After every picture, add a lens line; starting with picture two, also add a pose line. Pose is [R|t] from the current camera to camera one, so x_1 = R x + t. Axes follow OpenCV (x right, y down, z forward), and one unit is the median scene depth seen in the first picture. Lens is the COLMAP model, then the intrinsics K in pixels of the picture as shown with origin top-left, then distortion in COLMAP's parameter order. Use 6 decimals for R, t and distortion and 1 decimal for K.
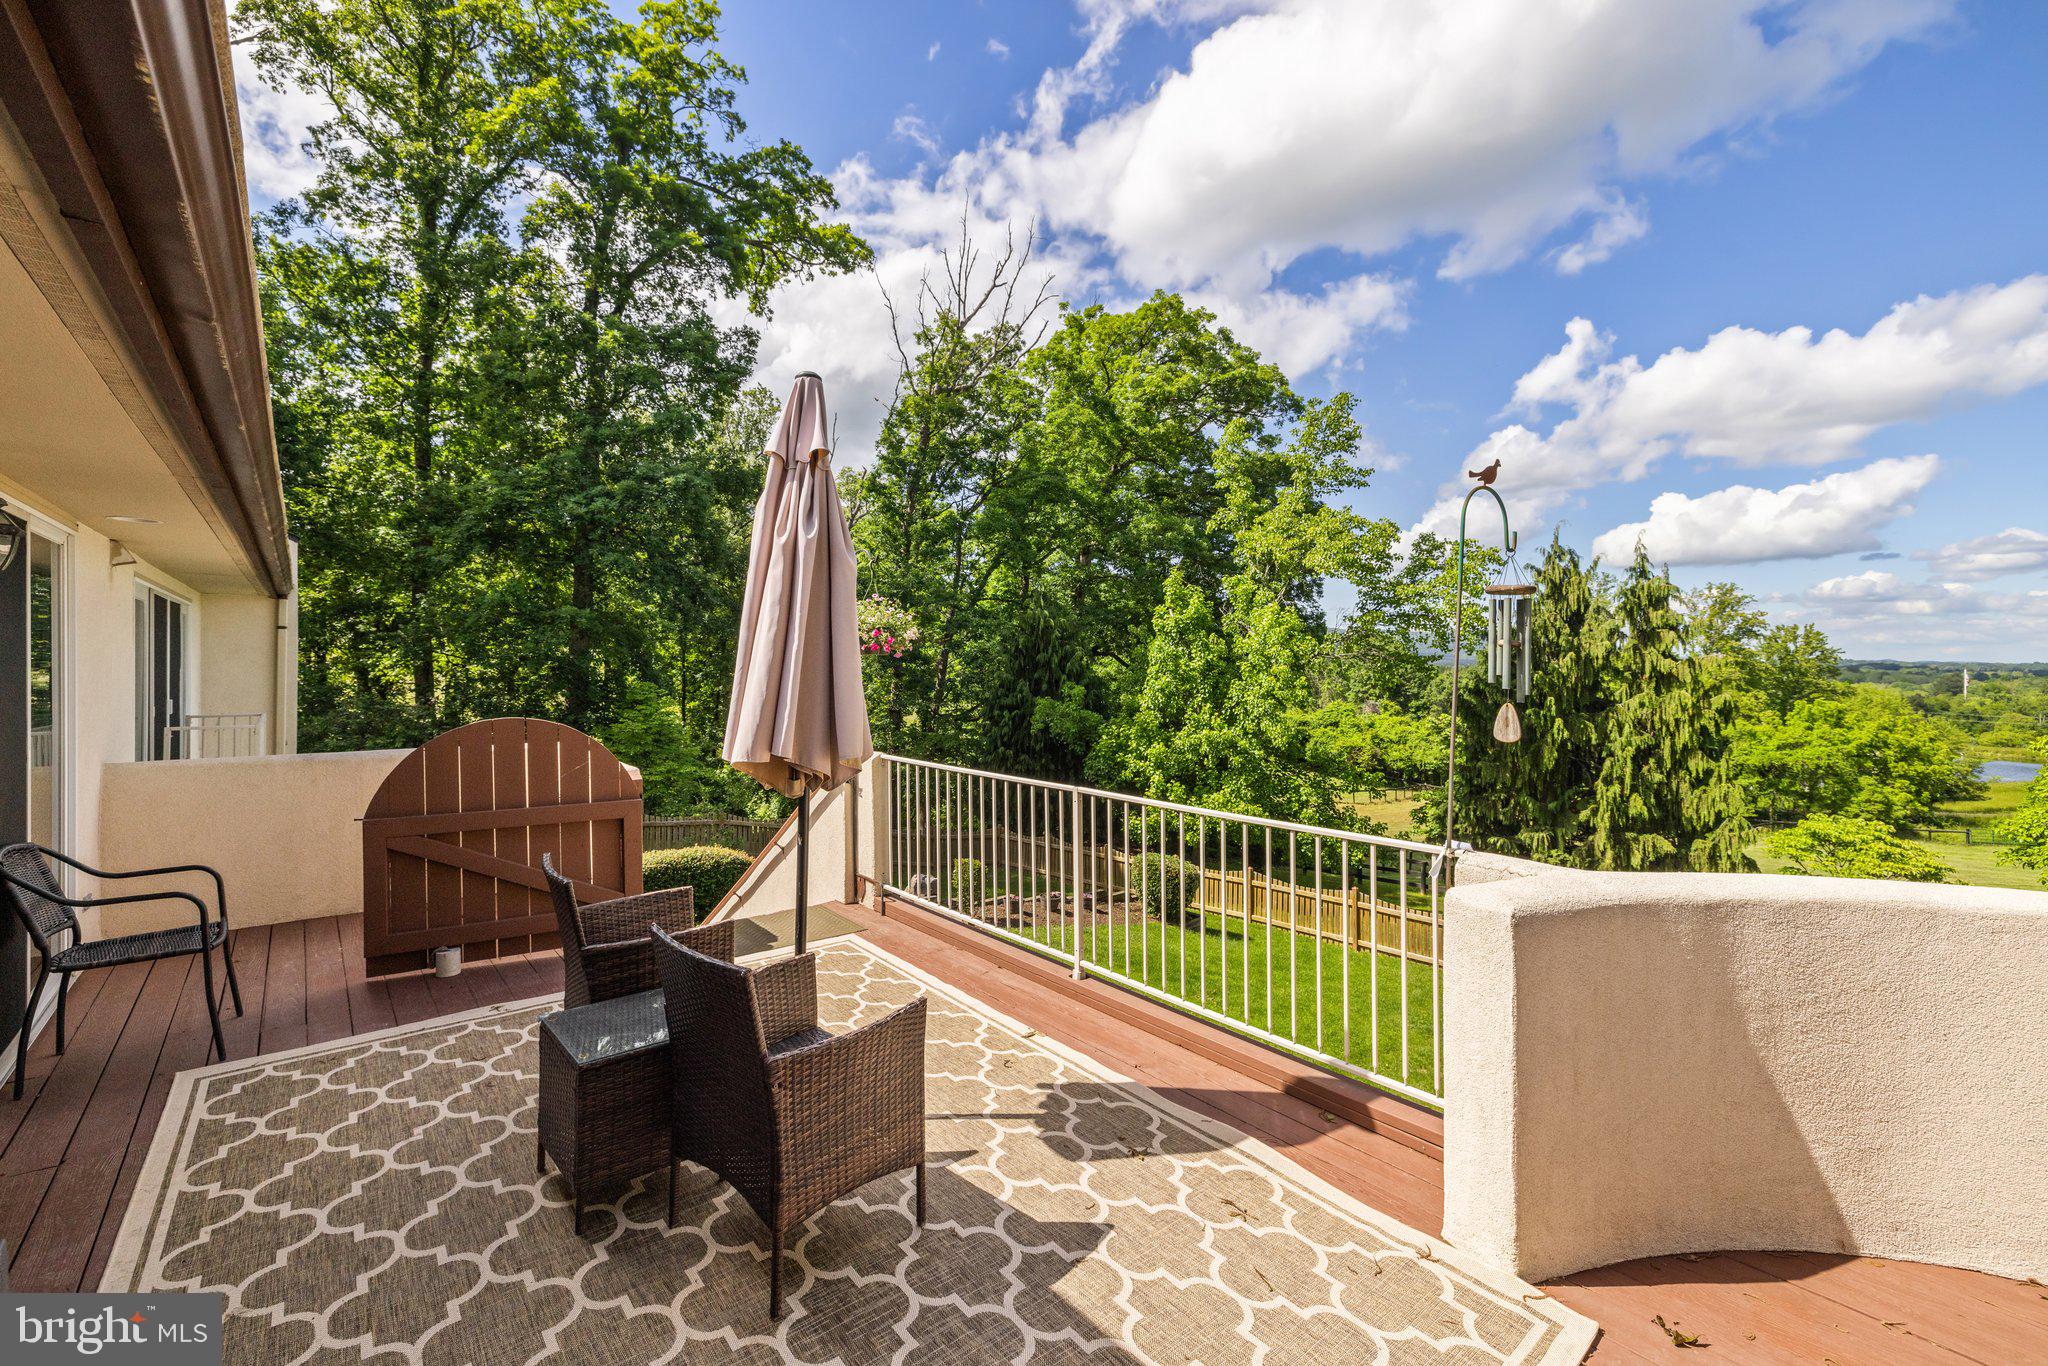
lens RADIAL K [[886.4, 0, 1020.1], [0, 886.4, 668.1], [0, 0, 1]] dist [0.004602, -0.000571]
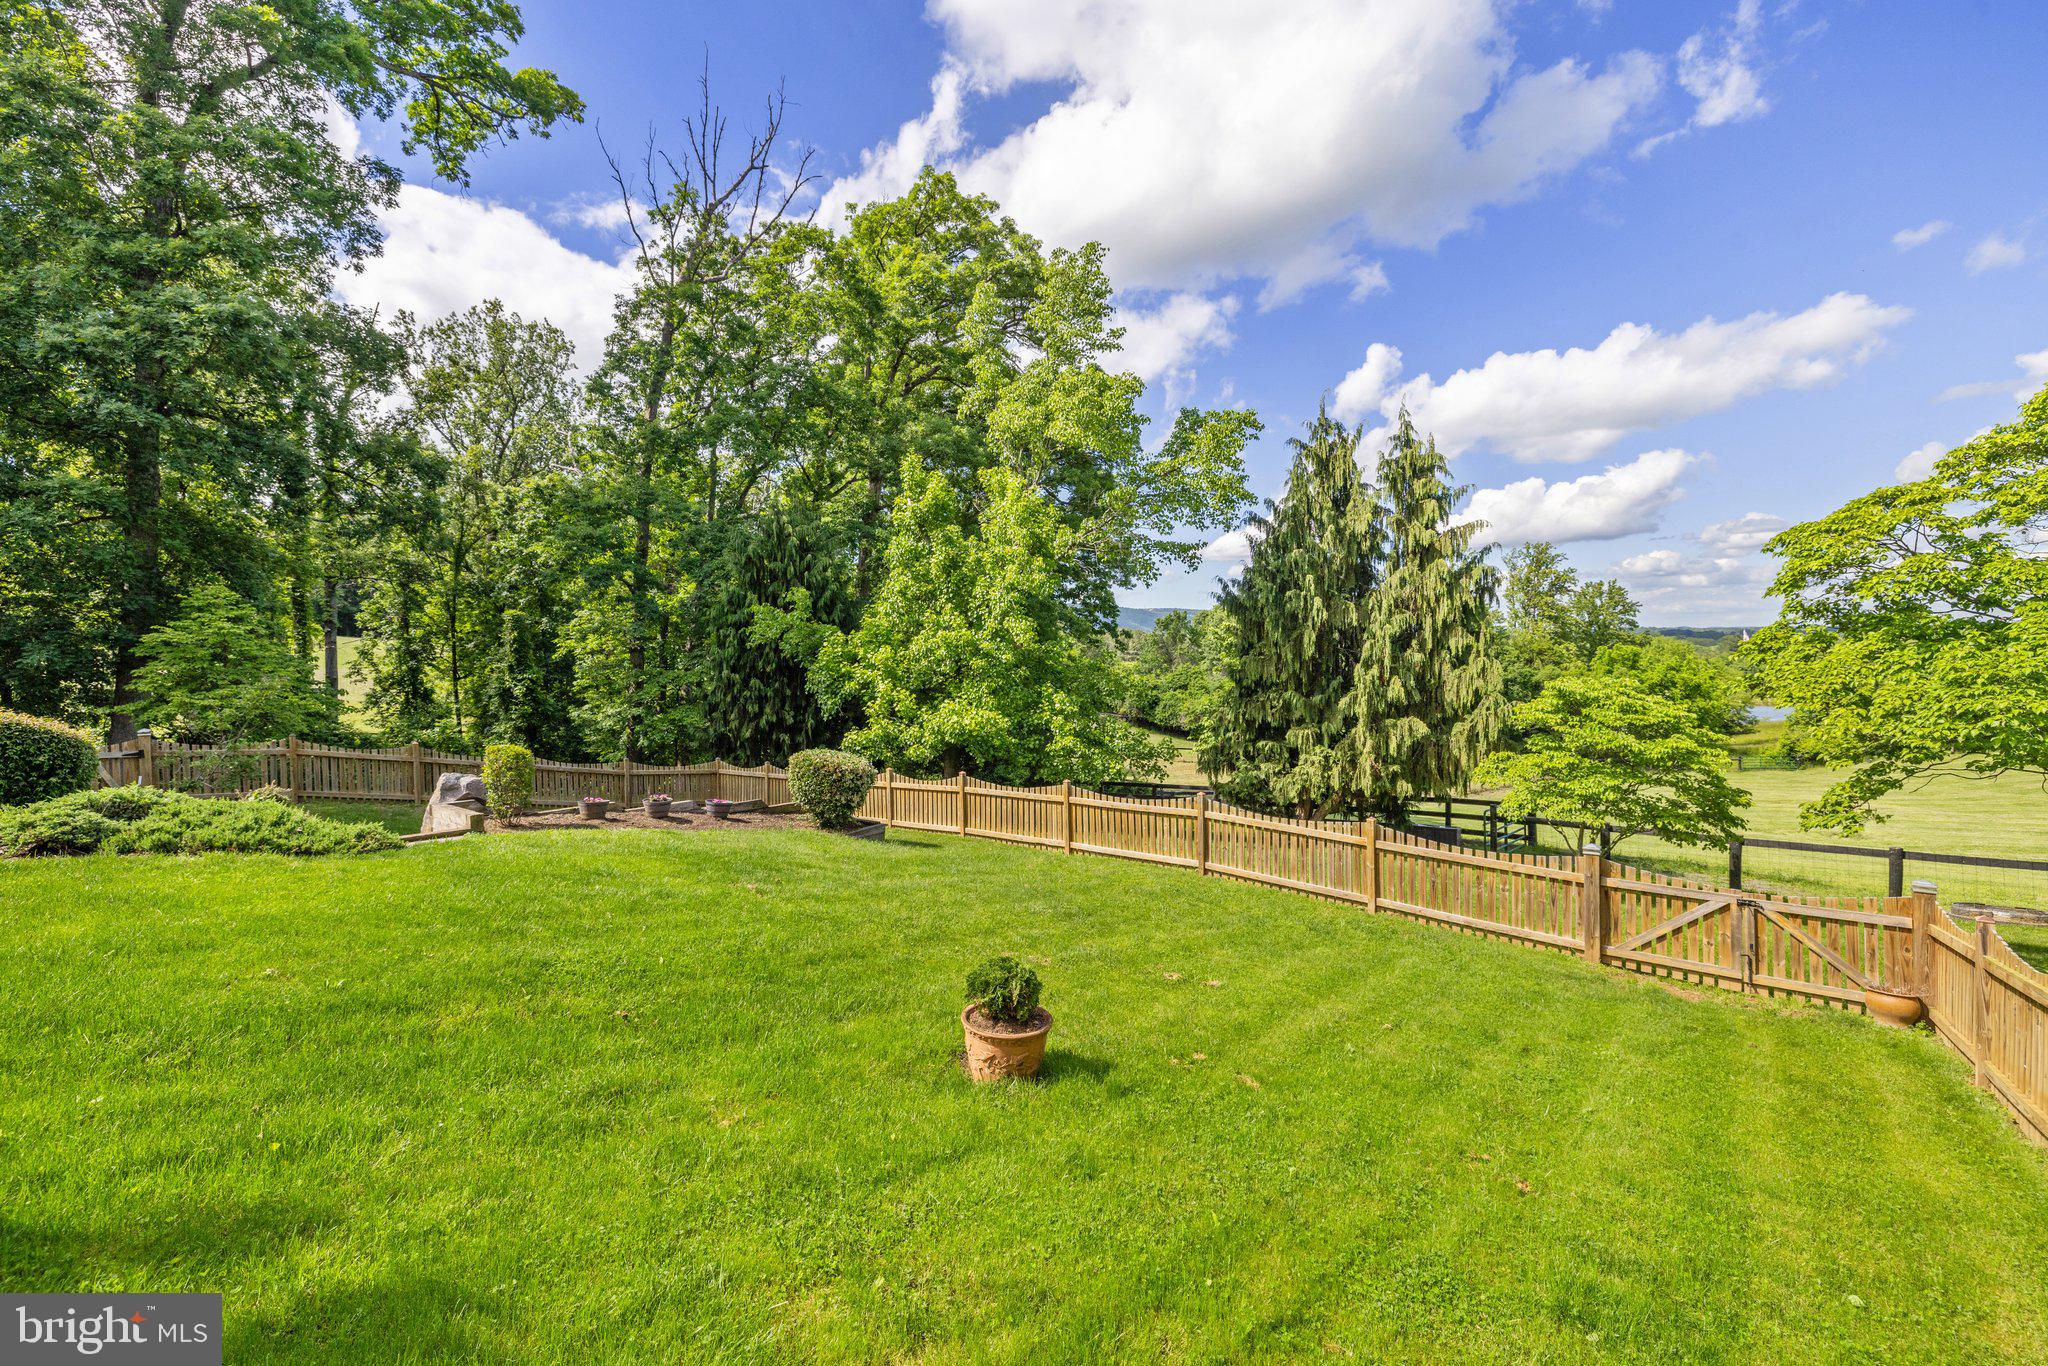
lens RADIAL K [[886.4, 0, 1030.0], [0, 886.4, 689.8], [0, 0, 1]] dist [0.004602, -0.000571]
pose [[0.990337, -0.031219, 0.135122, 0.177146], [0.026862, 0.999063, 0.033947, 0.100796], [-0.136055, -0.029990, 0.990247, 0.135589]]
